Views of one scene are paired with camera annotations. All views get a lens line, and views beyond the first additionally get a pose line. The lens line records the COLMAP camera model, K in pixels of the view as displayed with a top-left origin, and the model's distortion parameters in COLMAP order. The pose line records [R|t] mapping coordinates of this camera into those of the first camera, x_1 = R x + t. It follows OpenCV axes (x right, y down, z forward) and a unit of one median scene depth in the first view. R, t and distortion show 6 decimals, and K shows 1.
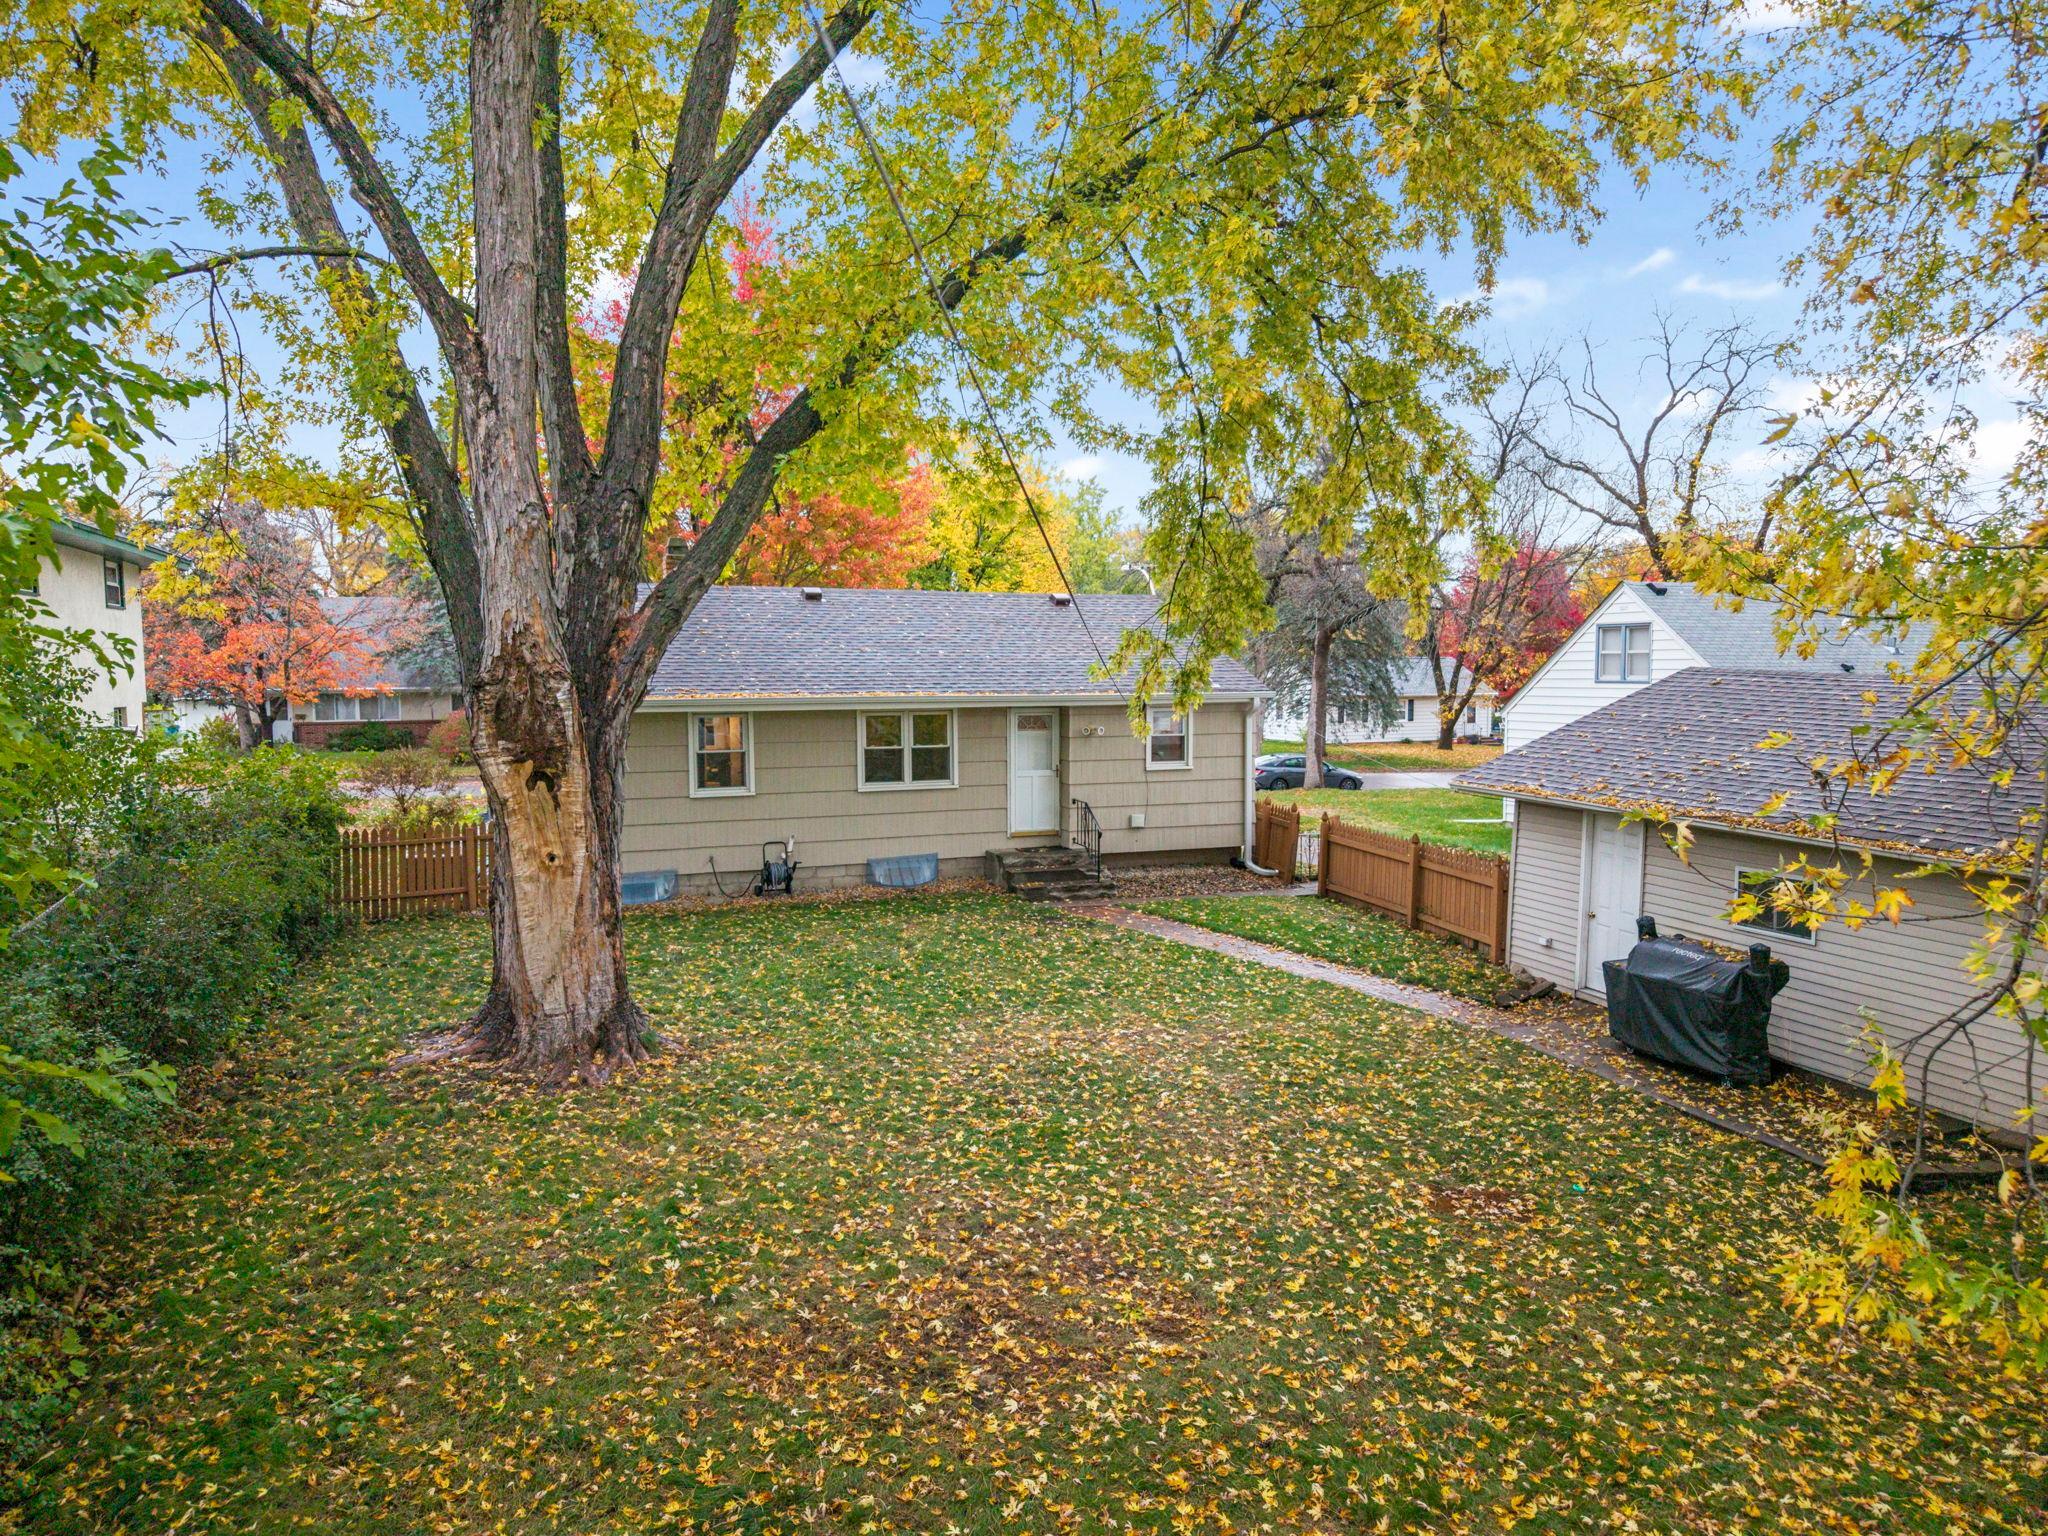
lens RADIAL K [[1390.5, 0, 1024.7], [0, 1390.5, 768.6], [0, 0, 1]] dist [0.021180, -0.022490]
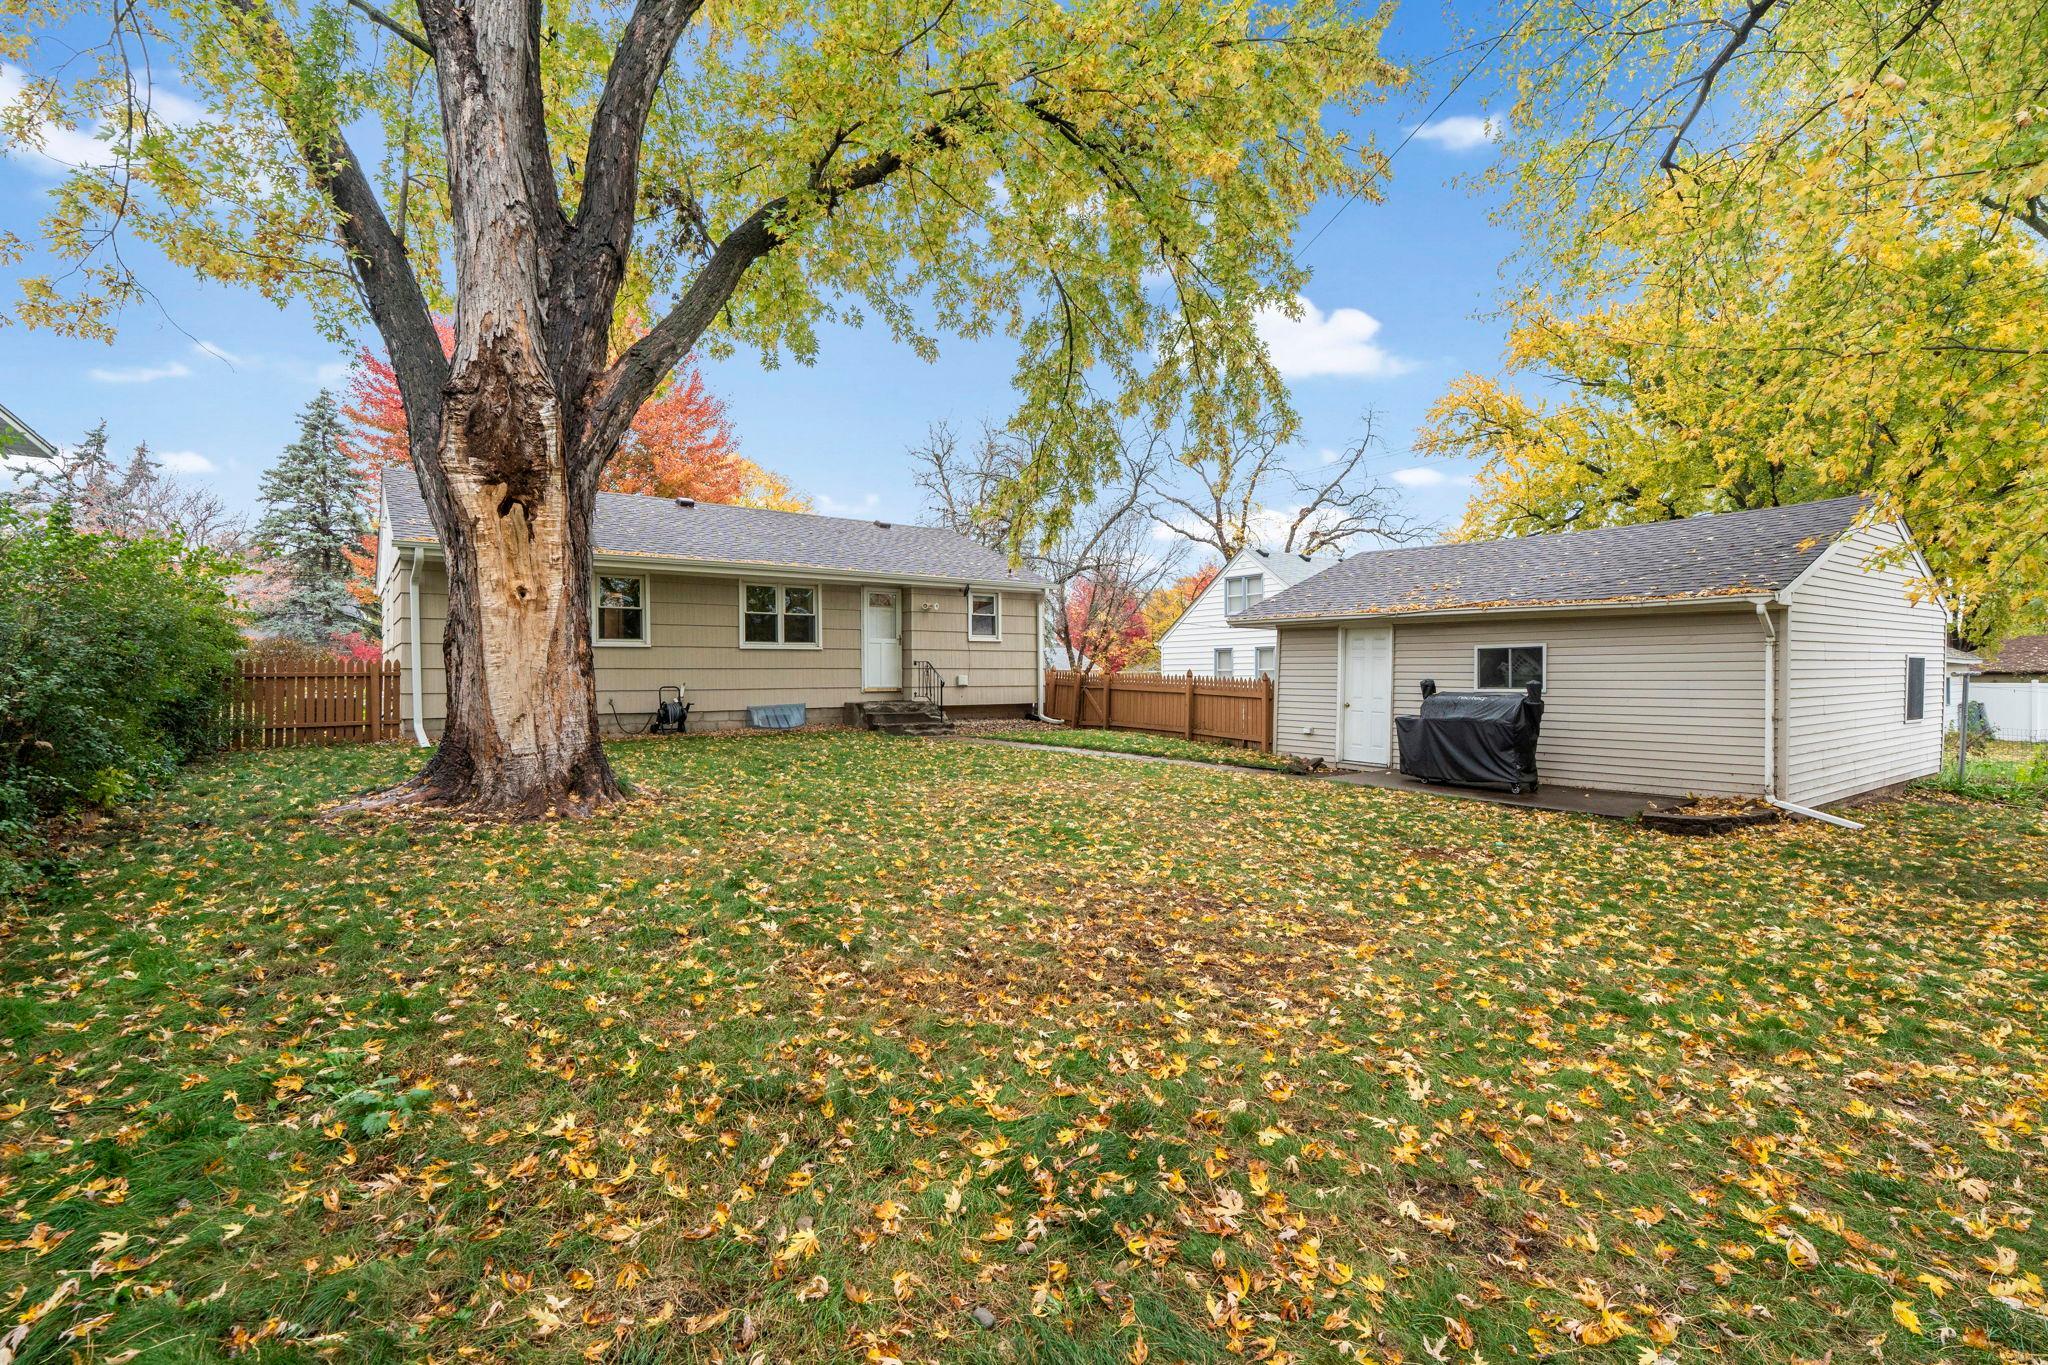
lens RADIAL K [[927.7, 0, 1018.6], [0, 927.7, 681.6], [0, 0, 1]] dist [0.000461, -0.000237]
pose [[0.961847, -0.002550, 0.273577, -0.178643], [0.022197, 0.997388, -0.068741, 0.171793], [-0.272687, 0.072191, 0.959391, 0.284263]]
